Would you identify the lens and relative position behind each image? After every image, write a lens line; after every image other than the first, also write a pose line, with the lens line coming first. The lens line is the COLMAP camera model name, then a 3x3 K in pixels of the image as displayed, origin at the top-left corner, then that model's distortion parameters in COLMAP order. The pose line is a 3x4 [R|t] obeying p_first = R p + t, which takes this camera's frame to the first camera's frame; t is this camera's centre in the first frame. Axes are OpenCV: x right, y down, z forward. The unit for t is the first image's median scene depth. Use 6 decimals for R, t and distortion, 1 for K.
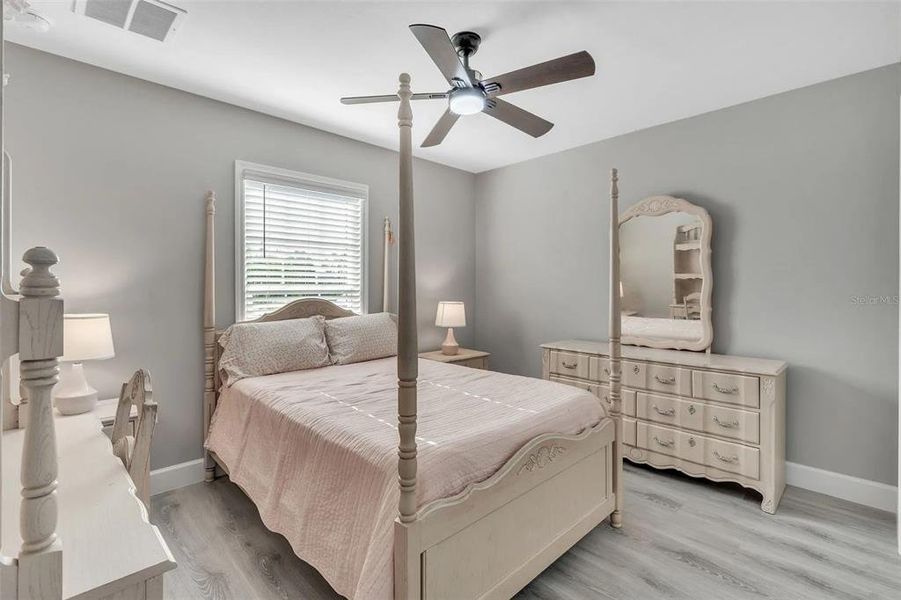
lens RADIAL K [[416.3, 0, 459.8], [0, 416.3, 280.6], [0, 0, 1]] dist [-0.003470, 0.000815]
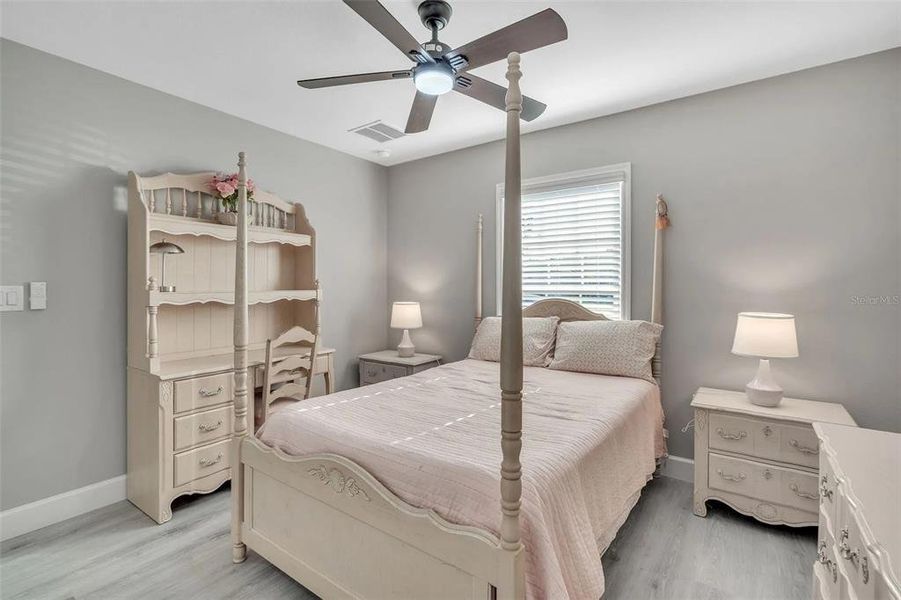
lens RADIAL K [[416.3, 0, 447.6], [0, 416.3, 291.7], [0, 0, 1]] dist [-0.003470, 0.000815]
pose [[0.187097, 0.016846, -0.982197, 0.551301], [0.011837, 0.999742, 0.019401, 0.003111], [0.982270, -0.015256, 0.186849, 0.532841]]
